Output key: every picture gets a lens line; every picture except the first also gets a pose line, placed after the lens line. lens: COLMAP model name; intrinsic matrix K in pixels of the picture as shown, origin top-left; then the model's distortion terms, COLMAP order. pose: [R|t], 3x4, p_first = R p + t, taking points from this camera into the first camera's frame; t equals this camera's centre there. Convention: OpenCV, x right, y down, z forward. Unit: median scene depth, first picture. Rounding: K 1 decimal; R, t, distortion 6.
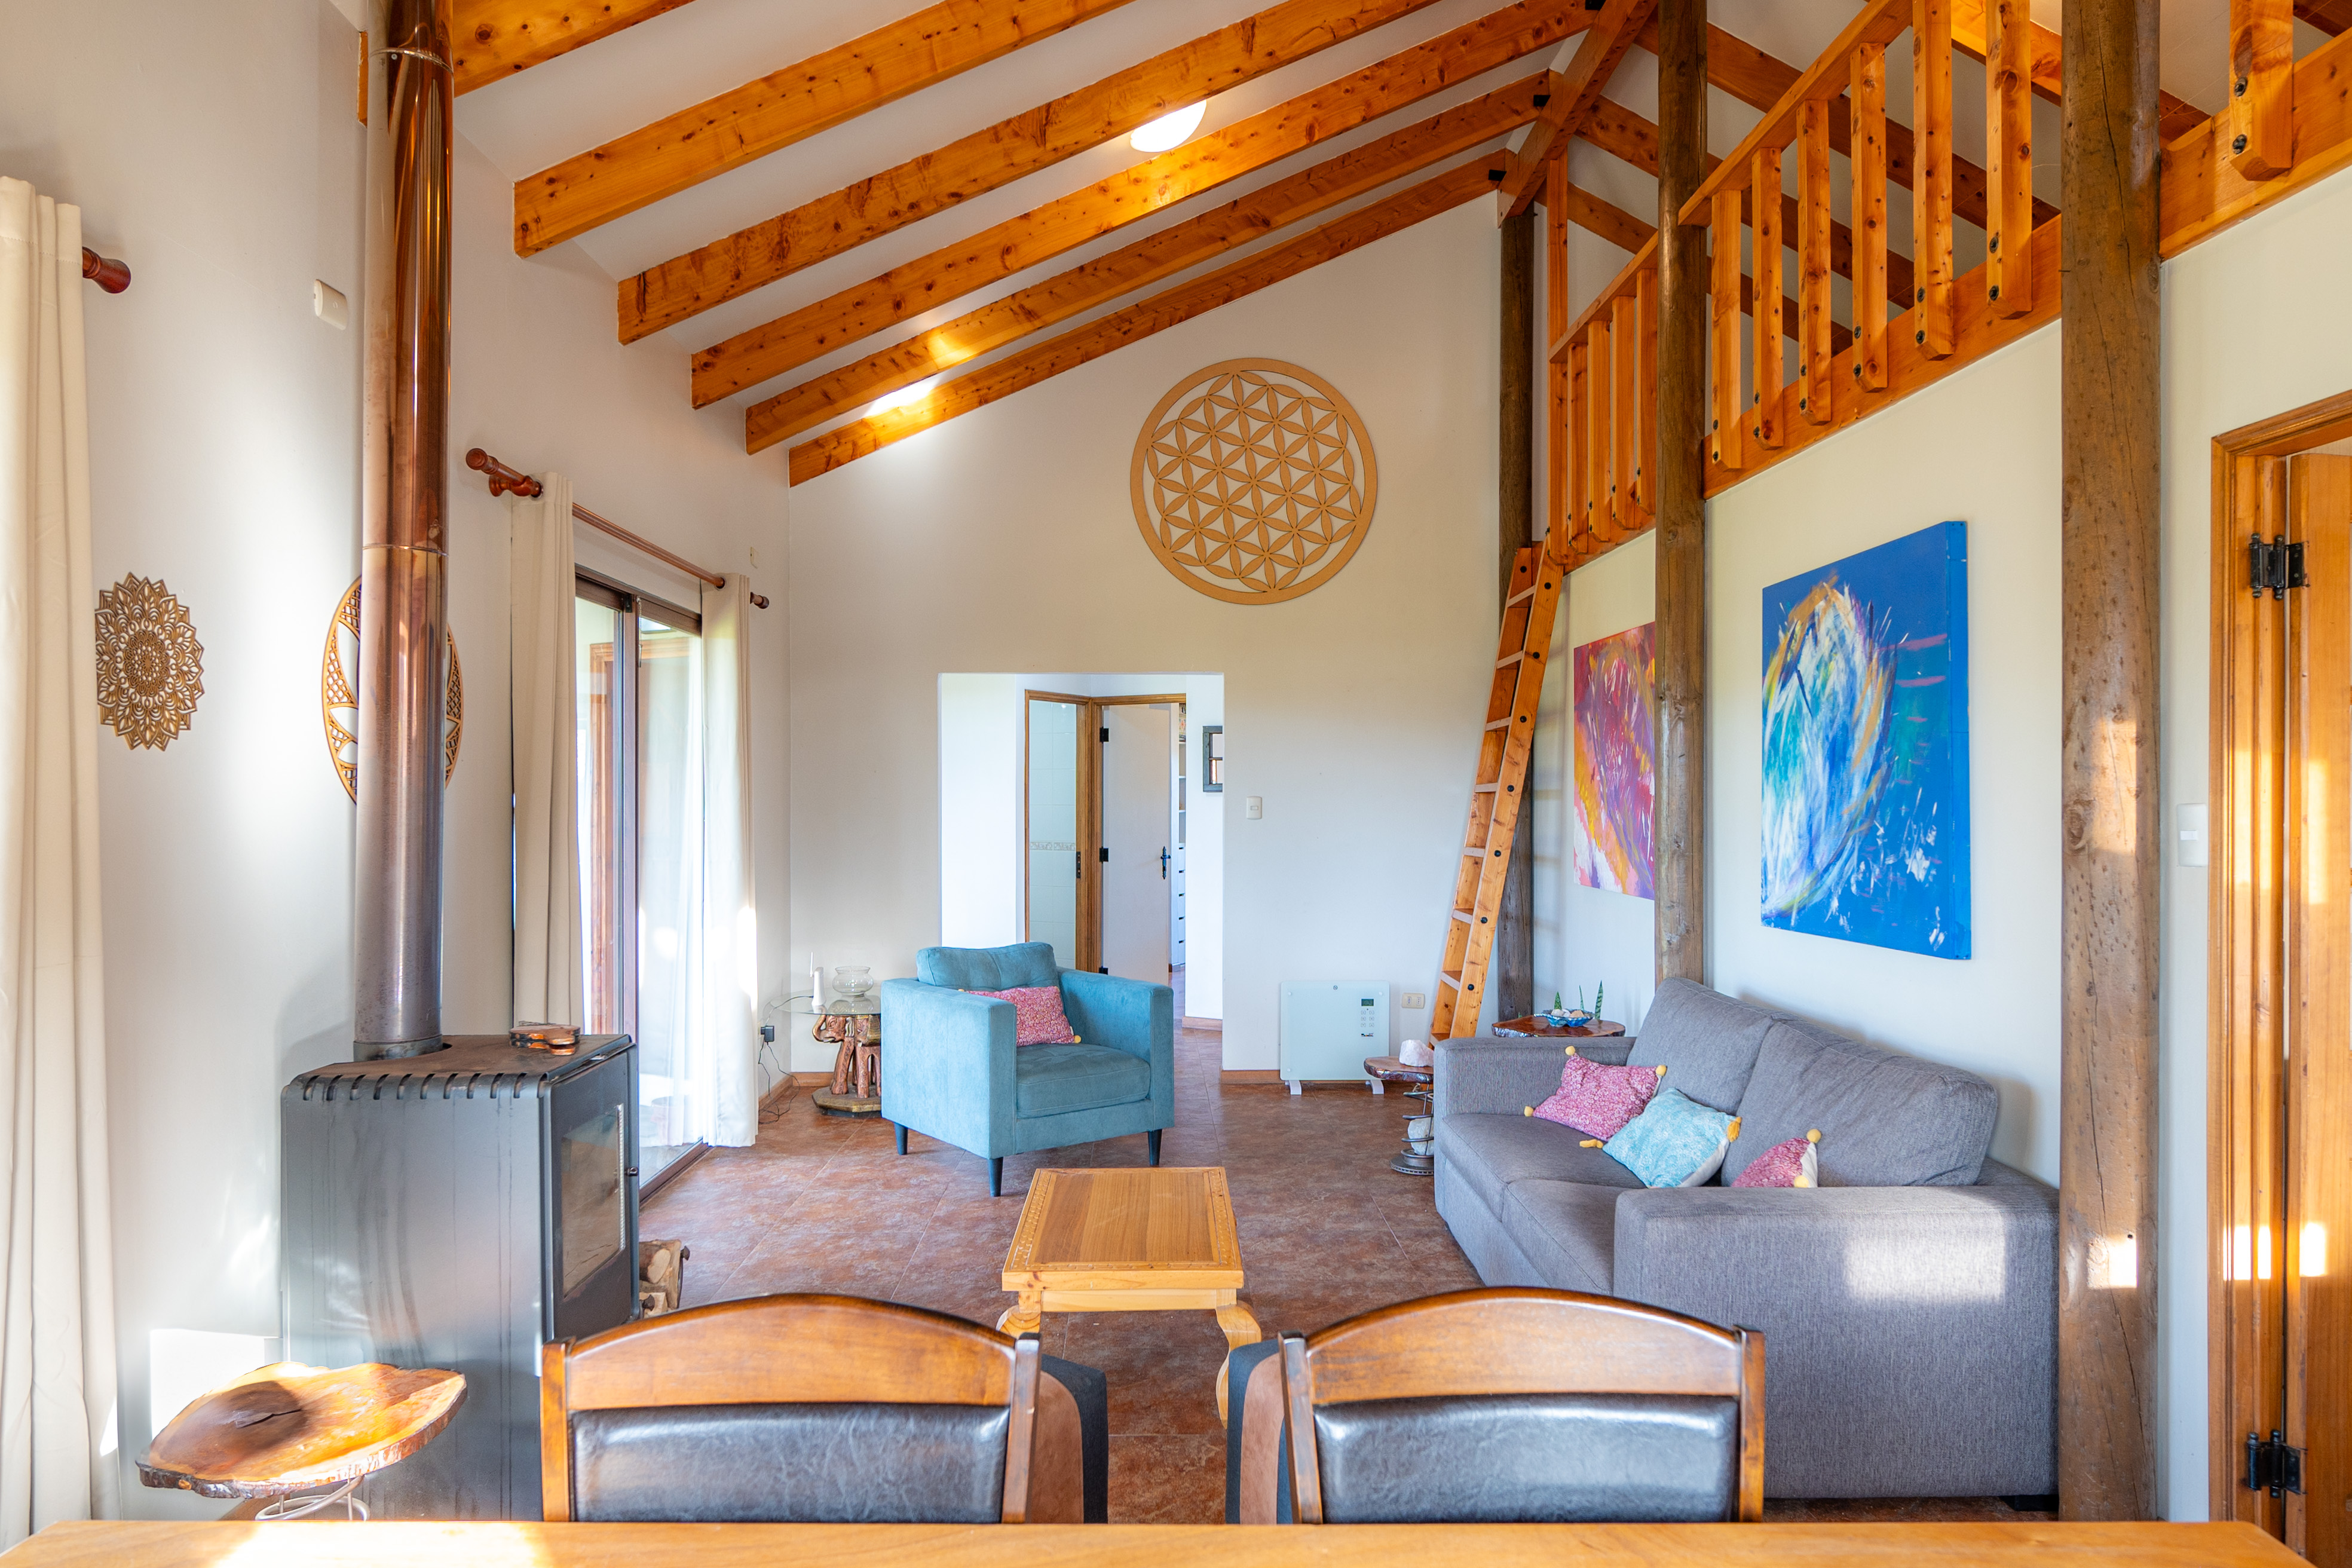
lens RADIAL K [[1464.6, 0, 1164.5], [0, 1464.6, 796.9], [0, 0, 1]] dist [0.000312, -0.000962]
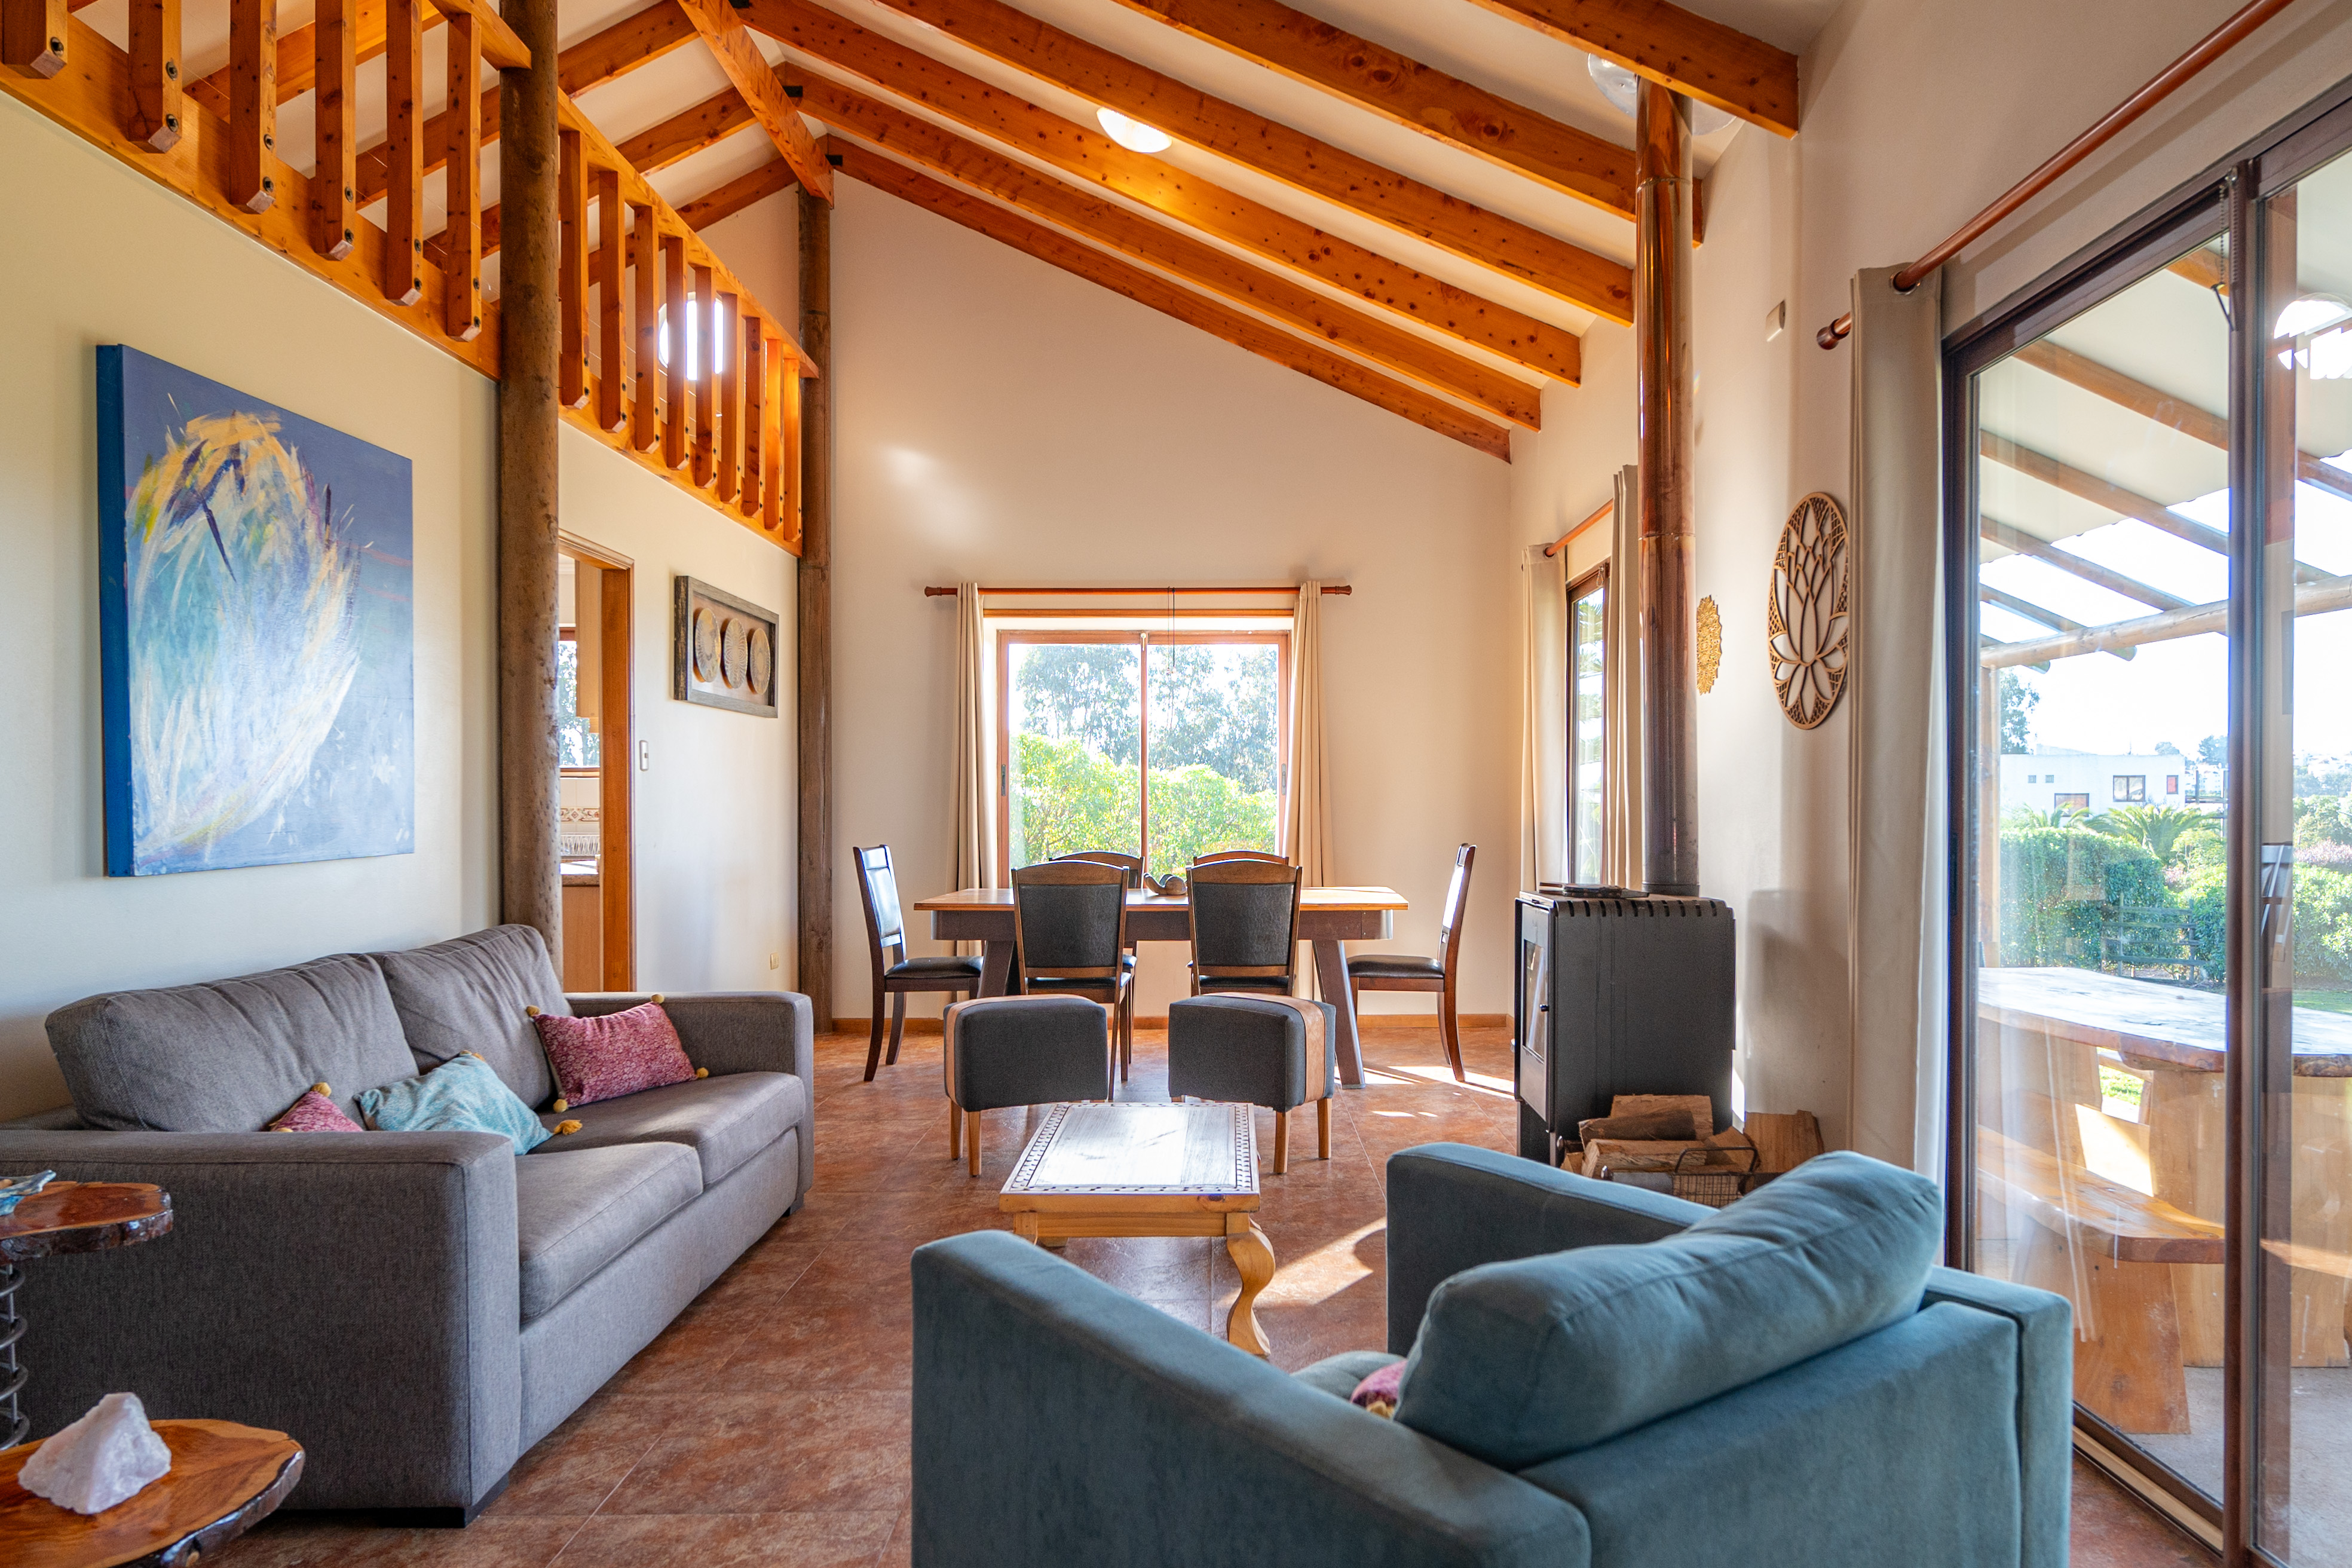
lens RADIAL K [[1464.6, 0, 1190.3], [0, 1464.6, 818.2], [0, 0, 1]] dist [0.000312, -0.000962]
pose [[-0.999617, -0.000287, 0.027669, -0.074253], [0.000059, 0.999922, 0.012479, 0.057998], [-0.027671, 0.012476, -0.999539, 1.729500]]
